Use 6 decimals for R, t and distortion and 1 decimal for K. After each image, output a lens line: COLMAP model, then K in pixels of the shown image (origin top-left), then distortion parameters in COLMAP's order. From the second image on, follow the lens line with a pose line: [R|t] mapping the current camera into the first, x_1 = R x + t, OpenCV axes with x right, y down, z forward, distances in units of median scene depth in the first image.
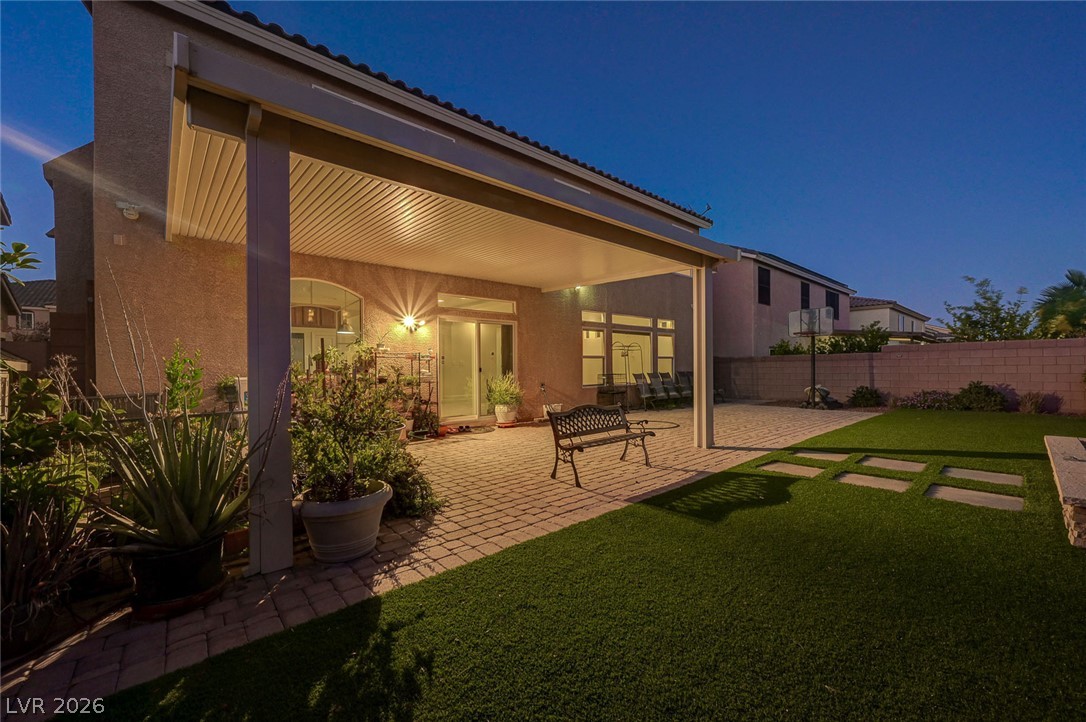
lens RADIAL K [[425.3, 0, 546.8], [0, 425.3, 363.2], [0, 0, 1]] dist [-0.001731, -0.000151]
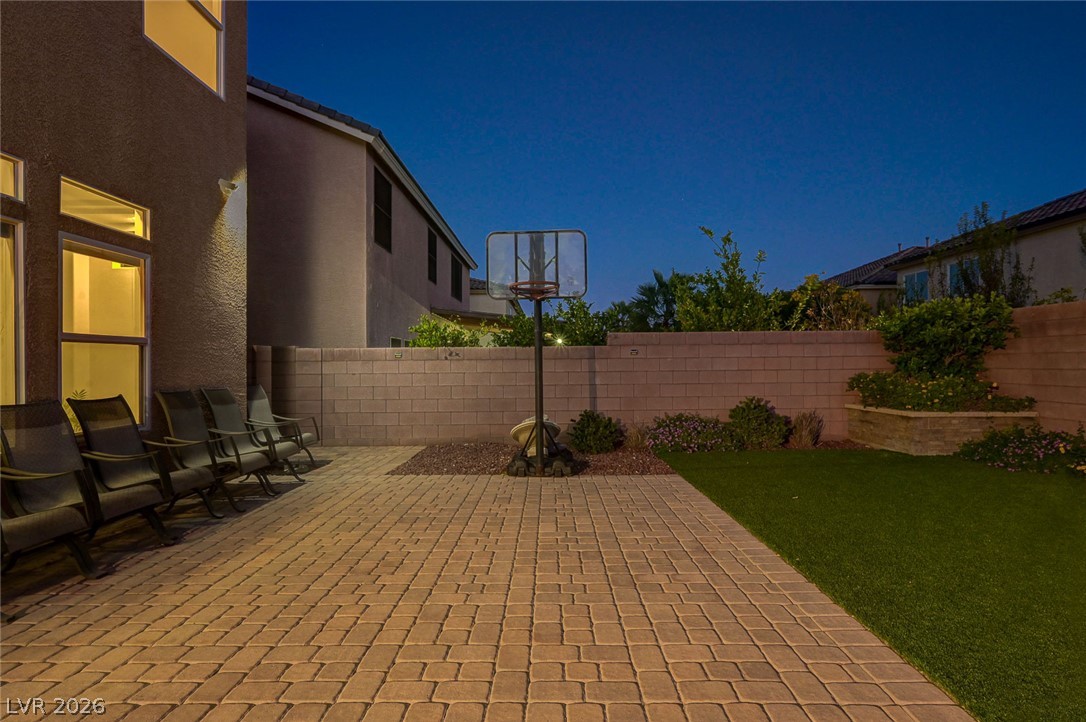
lens RADIAL K [[558.2, 0, 543.0], [0, 558.2, 361.0], [0, 0, 1]] dist [0.000574, 0.000020]
pose [[0.669034, 0.011441, 0.743144, 0.285574], [-0.006687, 0.999934, -0.009374, 0.001992], [-0.743202, 0.001302, 0.669066, 0.801473]]
